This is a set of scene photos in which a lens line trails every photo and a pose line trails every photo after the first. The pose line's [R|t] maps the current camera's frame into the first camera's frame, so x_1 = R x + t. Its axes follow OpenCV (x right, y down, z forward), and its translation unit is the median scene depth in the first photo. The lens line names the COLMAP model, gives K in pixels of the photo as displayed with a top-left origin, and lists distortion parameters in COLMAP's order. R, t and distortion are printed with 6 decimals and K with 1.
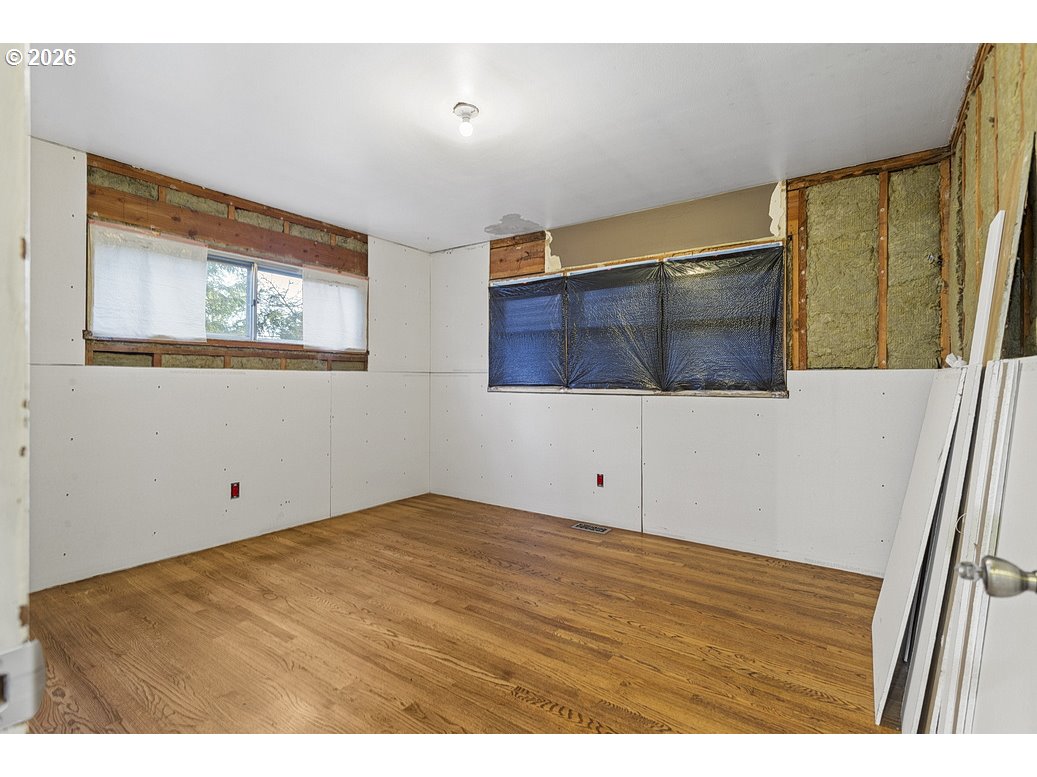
lens RADIAL K [[493.3, 0, 521.5], [0, 493.3, 386.7], [0, 0, 1]] dist [0.003927, 0.000991]
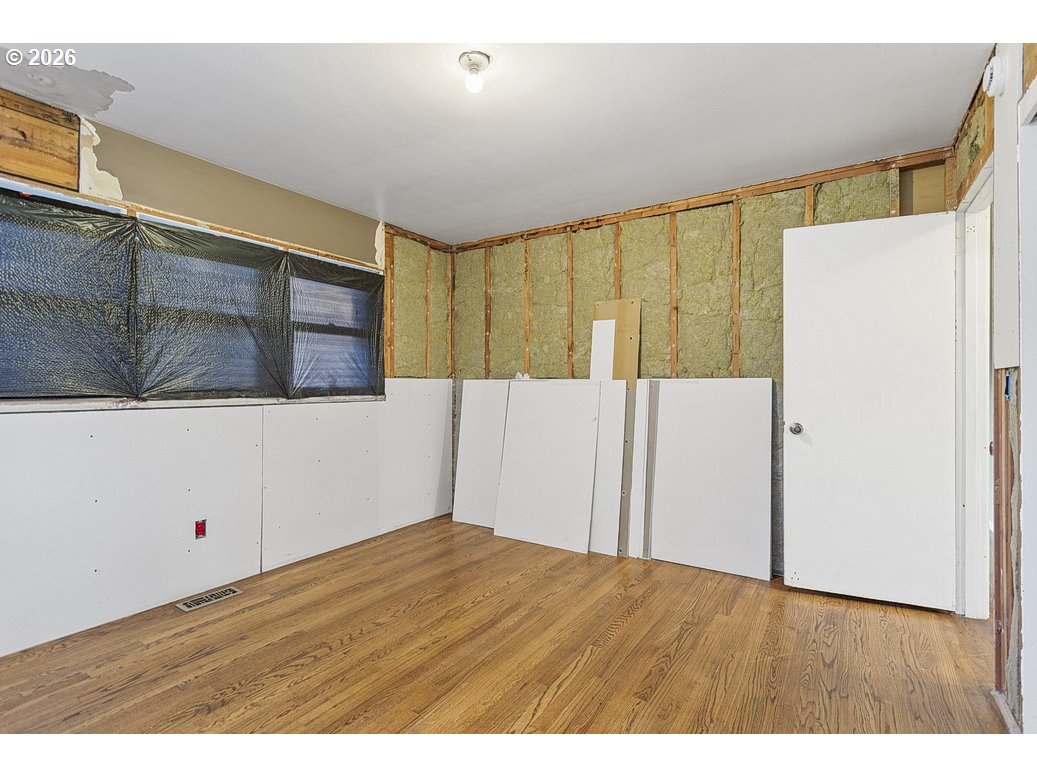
lens RADIAL K [[493.3, 0, 521.5], [0, 493.3, 386.7], [0, 0, 1]] dist [0.003927, 0.000991]
pose [[-0.030566, -0.006403, 0.999512, -0.679417], [0.012907, 0.999894, 0.006800, -0.015010], [-0.999449, 0.013108, -0.030480, 0.683327]]
